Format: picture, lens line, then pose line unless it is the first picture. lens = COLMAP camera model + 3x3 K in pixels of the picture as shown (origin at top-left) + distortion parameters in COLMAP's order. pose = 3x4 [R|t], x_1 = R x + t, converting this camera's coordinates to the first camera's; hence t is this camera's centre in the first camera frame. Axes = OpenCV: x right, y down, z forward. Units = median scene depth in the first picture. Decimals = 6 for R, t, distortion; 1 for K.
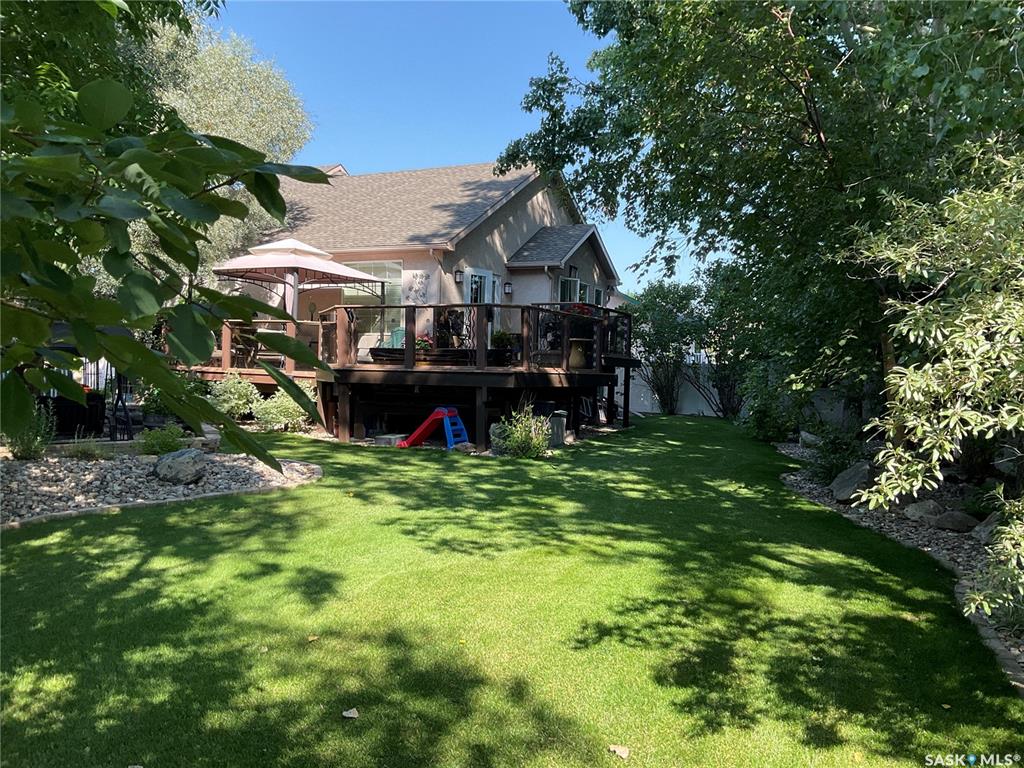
lens RADIAL K [[845.8, 0, 510.8], [0, 845.8, 390.1], [0, 0, 1]] dist [0.056545, -0.113032]
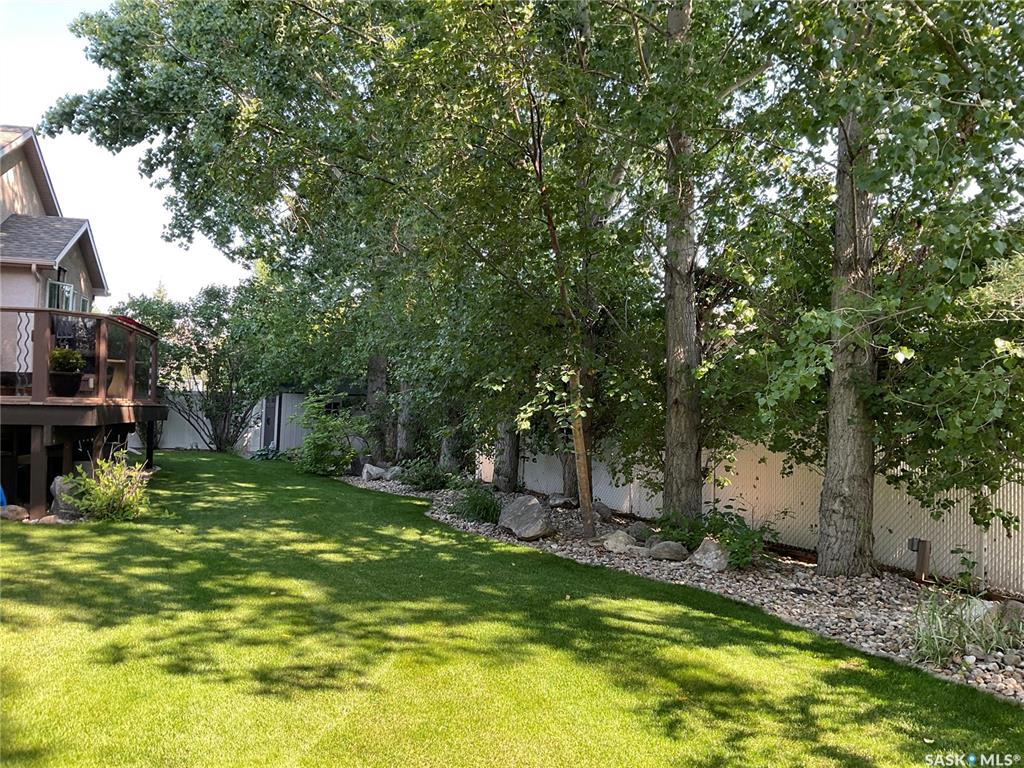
lens RADIAL K [[845.8, 0, 510.8], [0, 845.8, 390.1], [0, 0, 1]] dist [0.056545, -0.113032]
pose [[0.769598, 0.010634, 0.638440, -0.436586], [0.008257, 0.999612, -0.026603, -0.025917], [-0.638475, 0.025745, 0.769212, 0.461222]]
